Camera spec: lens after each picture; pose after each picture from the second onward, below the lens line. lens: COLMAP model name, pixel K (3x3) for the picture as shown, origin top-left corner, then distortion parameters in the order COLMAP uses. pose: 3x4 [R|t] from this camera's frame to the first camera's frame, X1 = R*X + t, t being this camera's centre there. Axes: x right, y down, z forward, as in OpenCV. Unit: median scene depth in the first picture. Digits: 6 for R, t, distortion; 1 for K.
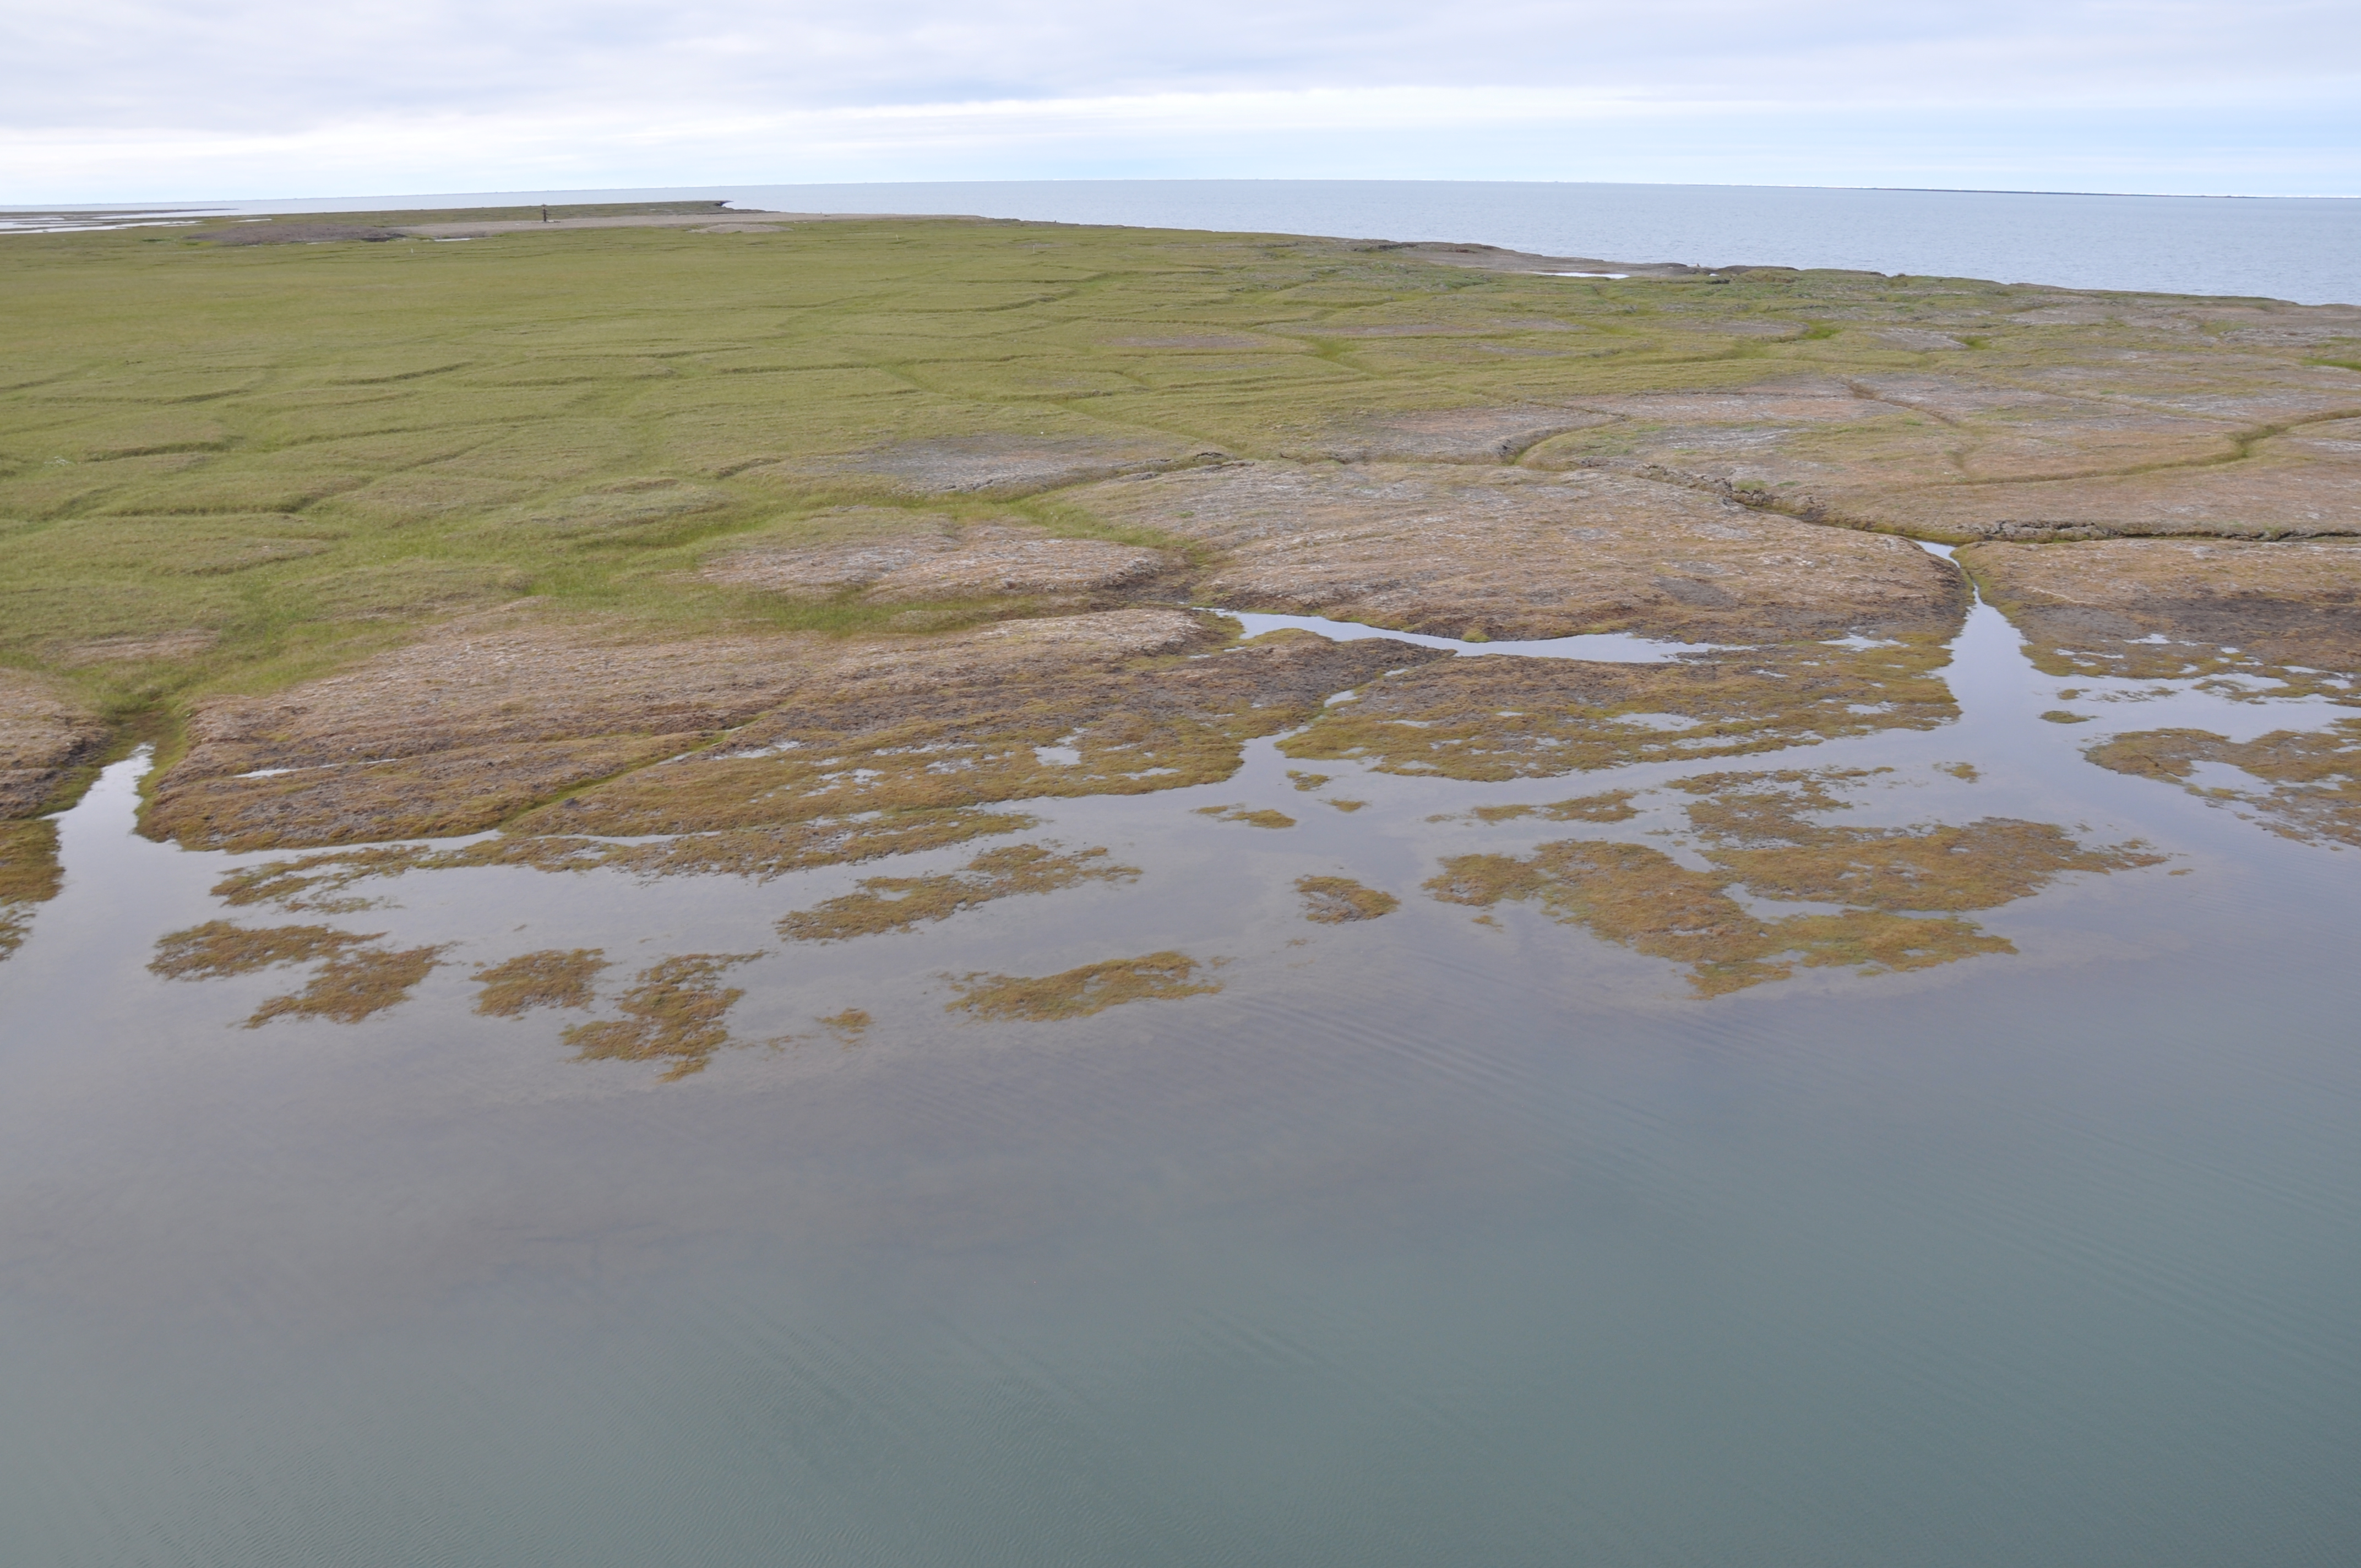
lens RADIAL K [[1874.5, 0, 1192.0], [0, 1874.5, 787.8], [0, 0, 1]] dist [-0.162982, 0.124610]
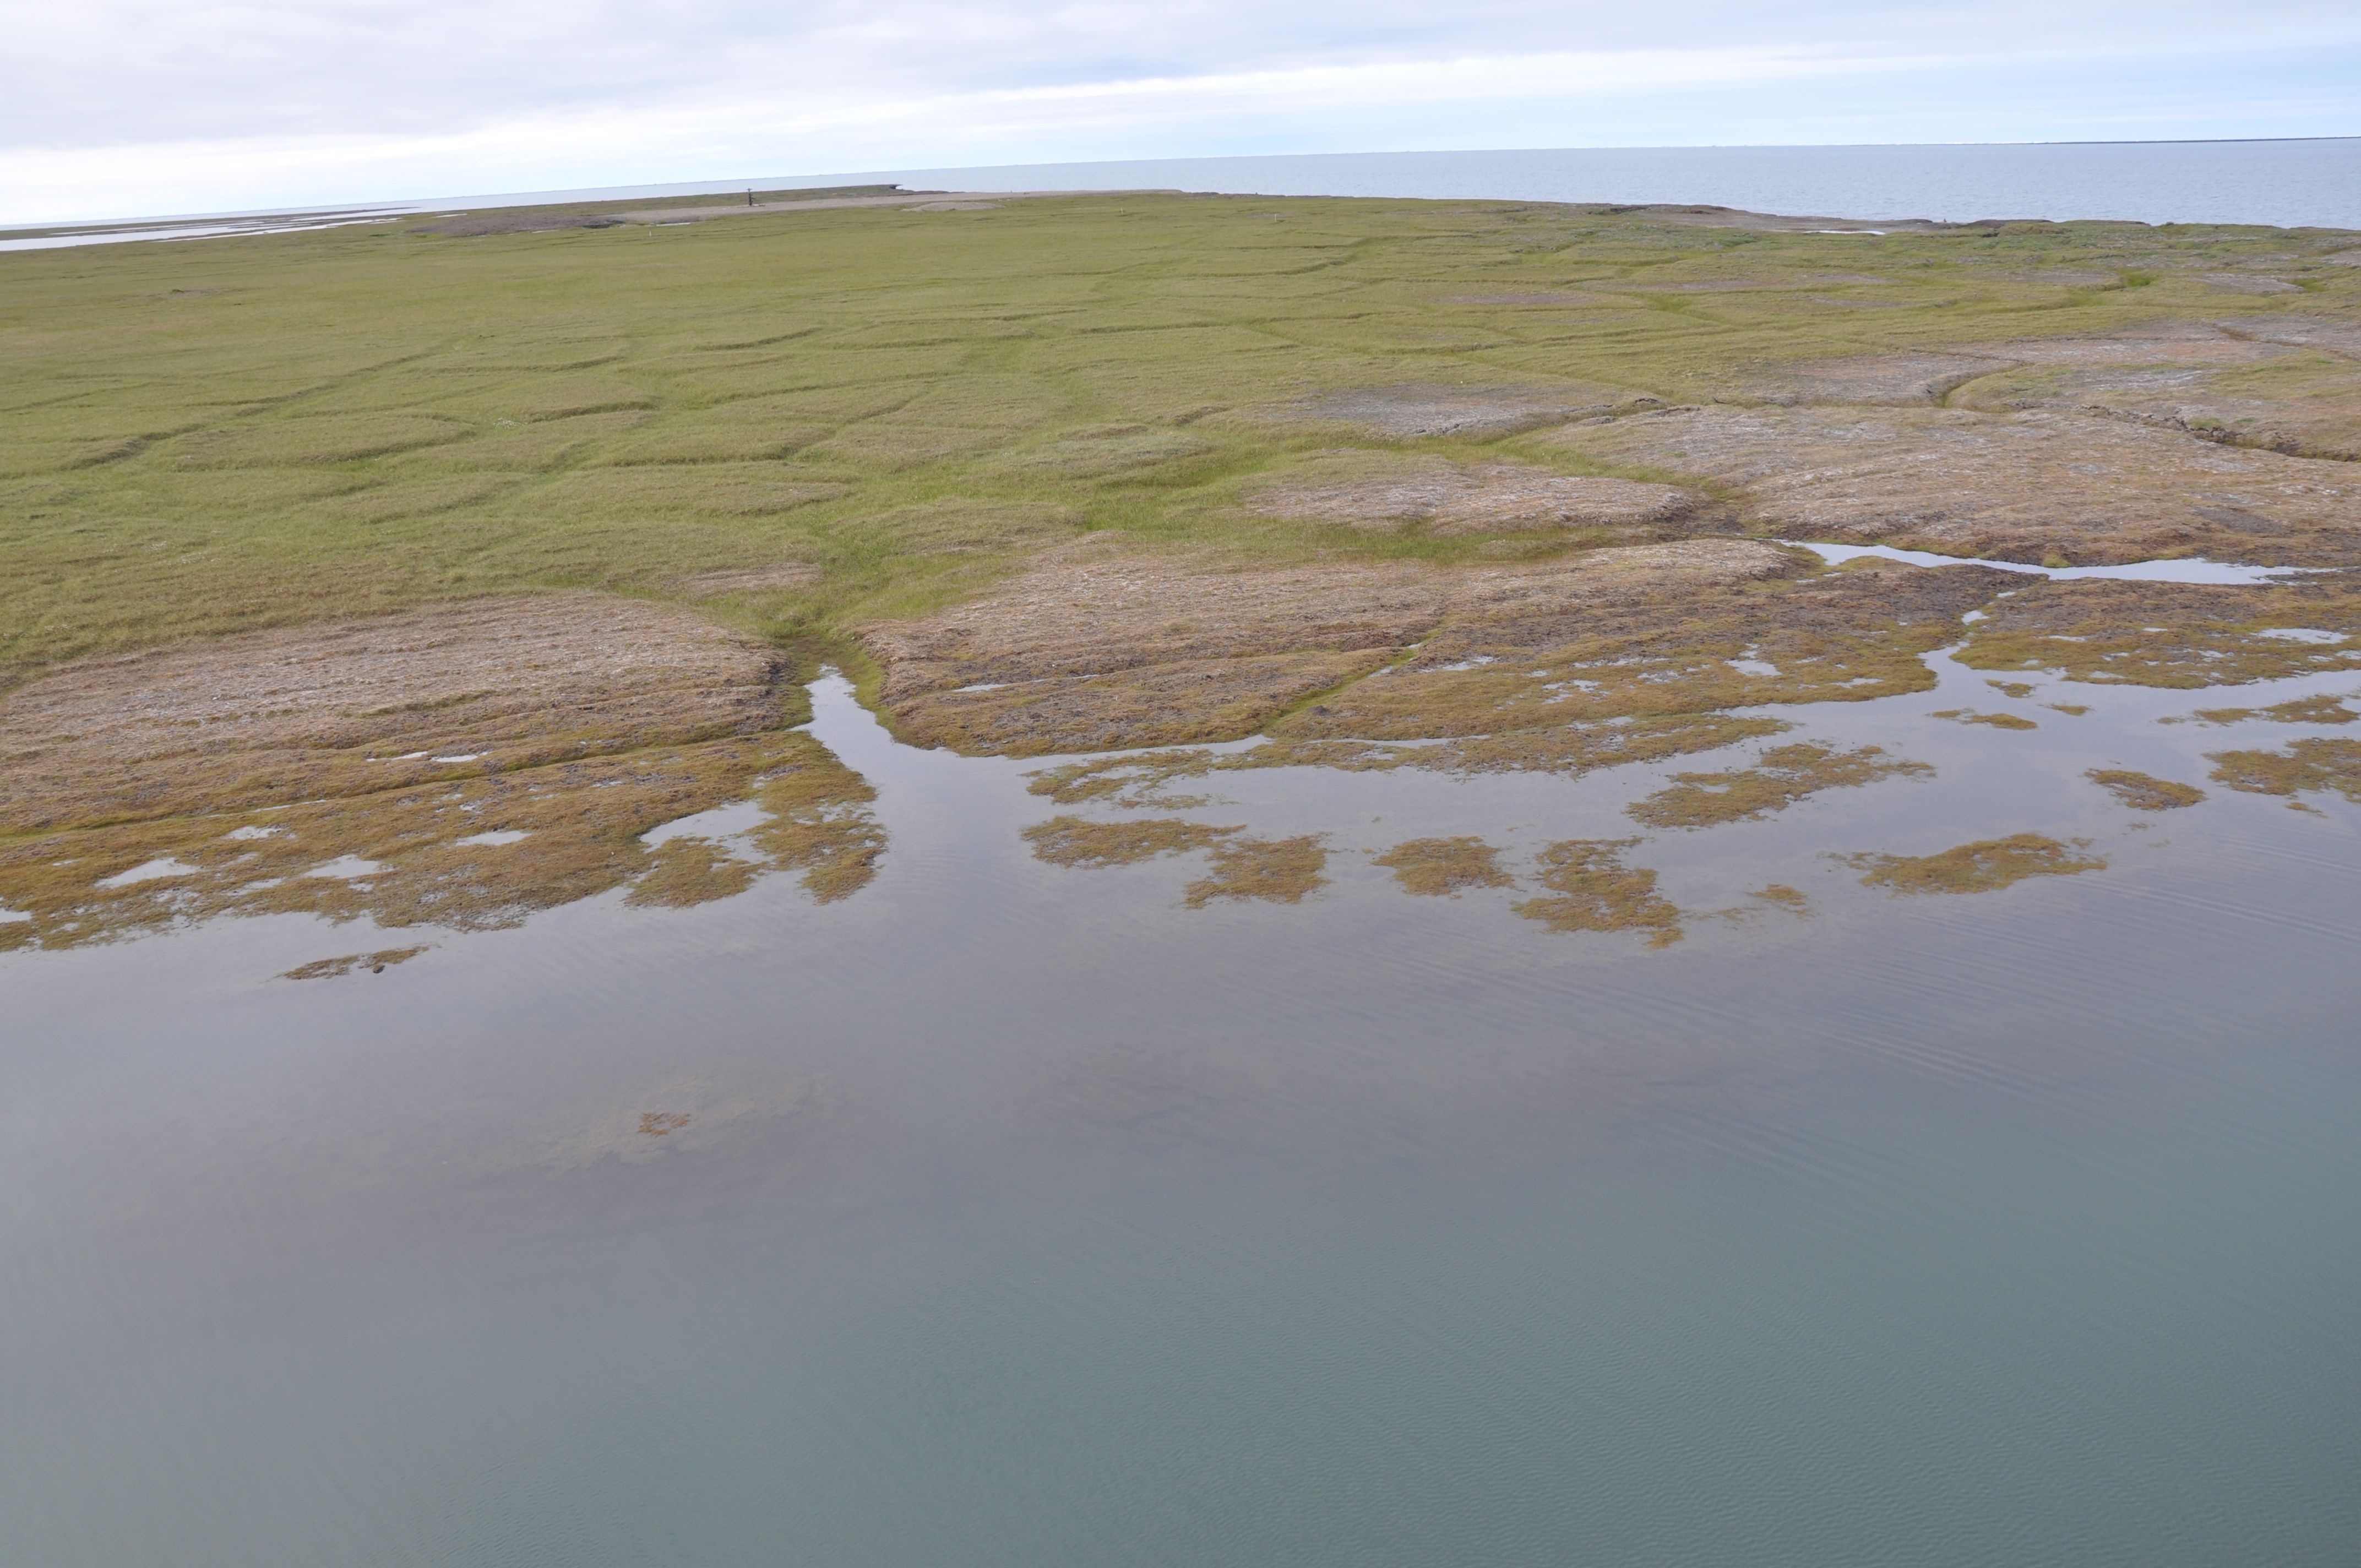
lens RADIAL K [[1874.5, 0, 1179.8], [0, 1874.5, 790.9], [0, 0, 1]] dist [-0.162982, 0.124610]
pose [[0.996215, -0.004259, -0.086814, -0.218798], [0.005432, 0.999897, 0.013280, 0.025997], [0.086749, -0.013702, 0.996136, -0.031046]]
